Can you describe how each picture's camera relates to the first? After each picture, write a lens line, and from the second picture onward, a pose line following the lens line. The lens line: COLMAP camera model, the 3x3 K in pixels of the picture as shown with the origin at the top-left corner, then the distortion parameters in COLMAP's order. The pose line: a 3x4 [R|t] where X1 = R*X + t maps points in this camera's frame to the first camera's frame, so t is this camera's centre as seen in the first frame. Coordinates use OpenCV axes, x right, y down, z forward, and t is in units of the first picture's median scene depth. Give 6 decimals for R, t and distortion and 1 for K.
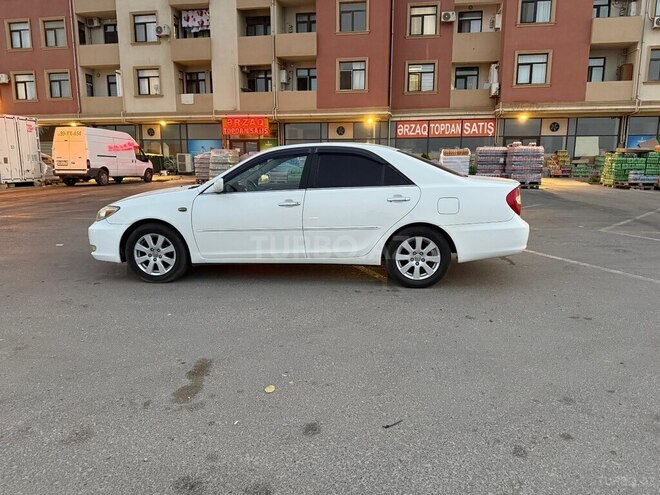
lens RADIAL K [[462.7, 0, 330.0], [0, 462.7, 247.5], [0, 0, 1]] dist [0.045488, -0.056798]
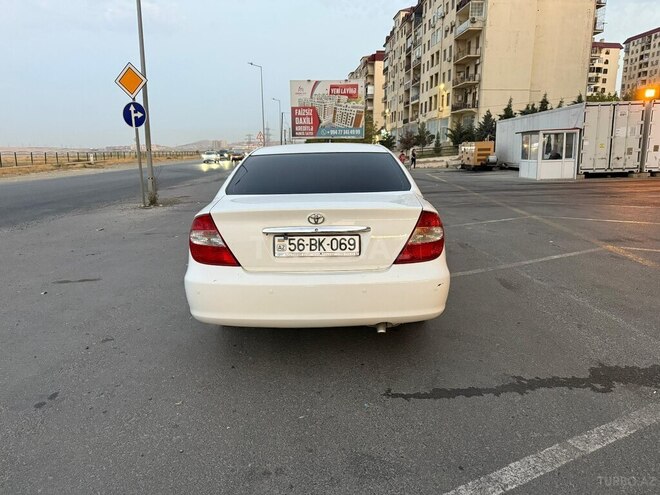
lens RADIAL K [[462.7, 0, 330.0], [0, 462.7, 247.5], [0, 0, 1]] dist [0.045488, -0.056798]
pose [[0.105295, 0.197431, -0.974646, 0.182085], [-0.163051, 0.970257, 0.178927, -0.040469], [0.980983, 0.140077, 0.134354, 0.191388]]
